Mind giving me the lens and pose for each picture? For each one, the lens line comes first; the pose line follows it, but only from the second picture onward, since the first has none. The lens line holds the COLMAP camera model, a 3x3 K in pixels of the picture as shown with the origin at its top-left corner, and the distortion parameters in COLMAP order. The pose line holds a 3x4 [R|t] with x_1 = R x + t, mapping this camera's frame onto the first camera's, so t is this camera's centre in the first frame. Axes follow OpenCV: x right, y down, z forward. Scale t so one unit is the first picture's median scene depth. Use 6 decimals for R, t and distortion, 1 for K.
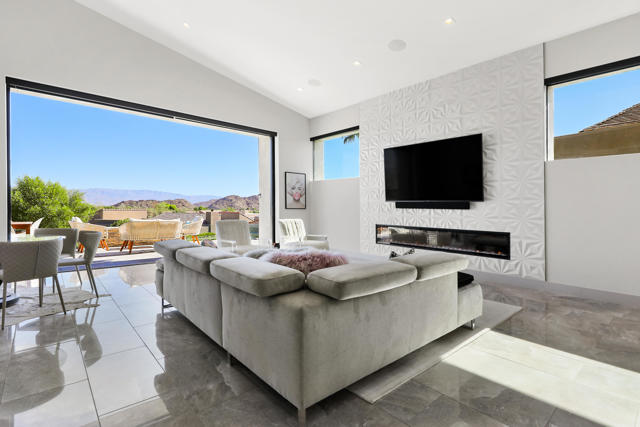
lens RADIAL K [[318.6, 0, 318.1], [0, 318.6, 210.5], [0, 0, 1]] dist [0.026450, -0.000029]
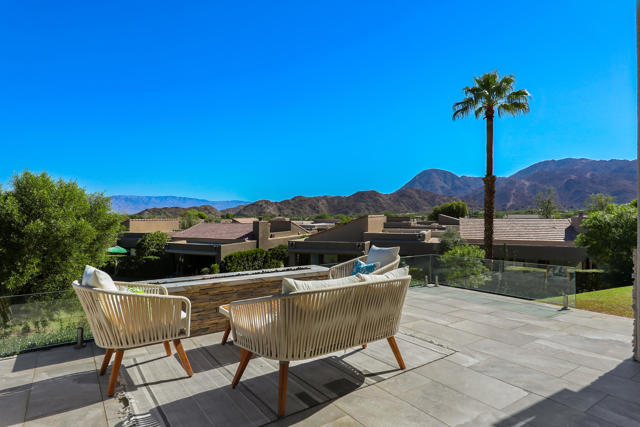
lens RADIAL K [[368.3, 0, 319.8], [0, 368.3, 214.8], [0, 0, 1]] dist [0.001623, 0.000932]
pose [[0.994522, -0.014875, -0.103459, -0.091036], [0.014462, 0.999884, -0.004737, -0.004416], [0.103518, 0.003214, 0.994622, 0.122263]]
